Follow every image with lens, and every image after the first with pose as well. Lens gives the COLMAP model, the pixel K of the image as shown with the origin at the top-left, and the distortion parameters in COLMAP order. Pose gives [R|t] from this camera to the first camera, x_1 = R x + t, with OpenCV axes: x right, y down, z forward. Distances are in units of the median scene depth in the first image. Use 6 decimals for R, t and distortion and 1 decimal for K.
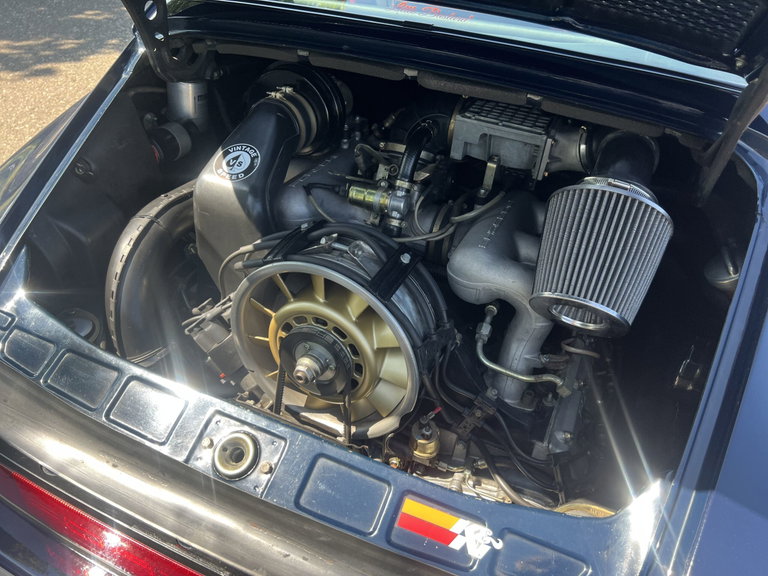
lens RADIAL K [[578.2, 0, 384.5], [0, 578.2, 283.2], [0, 0, 1]] dist [0.040808, -0.052634]
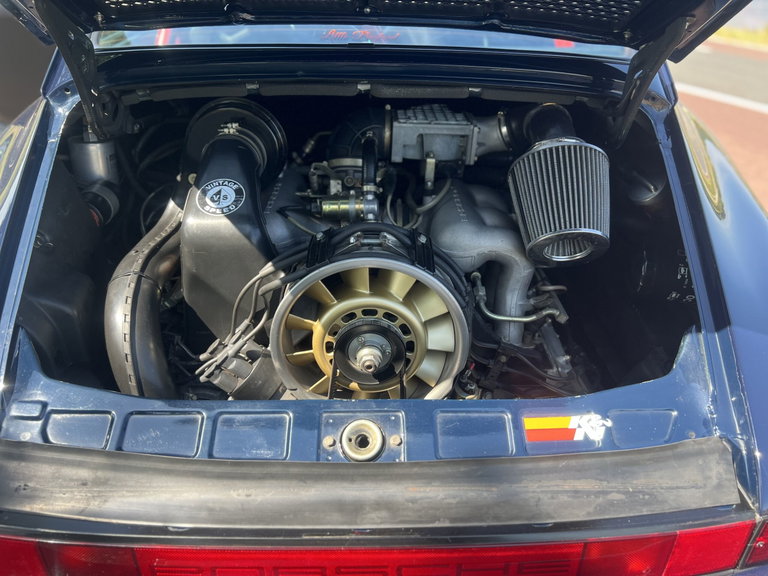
lens RADIAL K [[578.2, 0, 382.4], [0, 578.2, 293.0], [0, 0, 1]] dist [0.040808, -0.052634]
pose [[0.906134, -0.251834, 0.339855, -0.387047], [0.276830, 0.960558, -0.026319, 0.057507], [-0.319823, 0.117931, 0.940109, -0.020679]]
